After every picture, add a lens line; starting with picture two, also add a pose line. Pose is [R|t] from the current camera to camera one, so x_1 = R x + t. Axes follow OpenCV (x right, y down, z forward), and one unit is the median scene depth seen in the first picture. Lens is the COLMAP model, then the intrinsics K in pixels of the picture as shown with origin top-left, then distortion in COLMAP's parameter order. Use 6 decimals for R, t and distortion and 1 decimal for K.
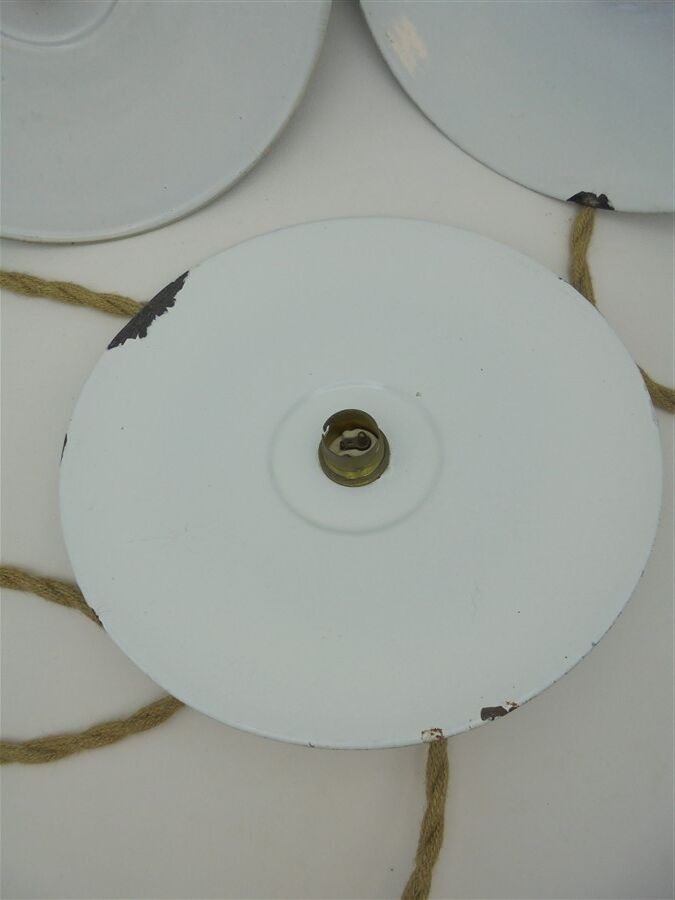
lens RADIAL K [[682.2, 0, 338.6], [0, 682.2, 453.8], [0, 0, 1]] dist [-0.087976, 0.054200]
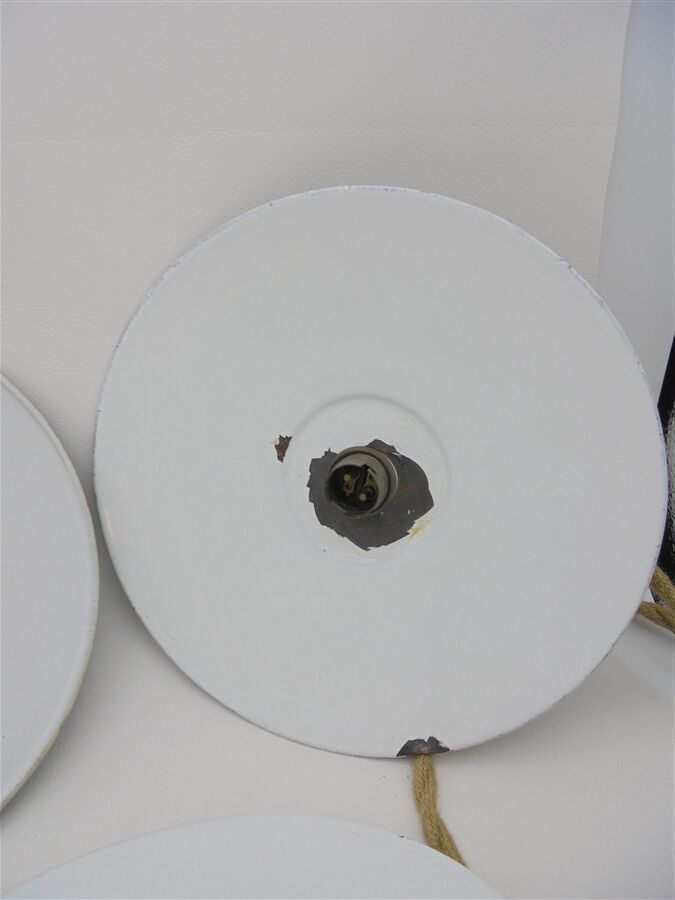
lens RADIAL K [[682.2, 0, 344.0], [0, 682.2, 457.2], [0, 0, 1]] dist [-0.087976, 0.054200]
pose [[0.970786, -0.121211, 0.207083, 0.144100], [0.239315, 0.551776, -0.798919, 0.091098], [-0.017426, 0.825137, 0.564664, 0.190979]]
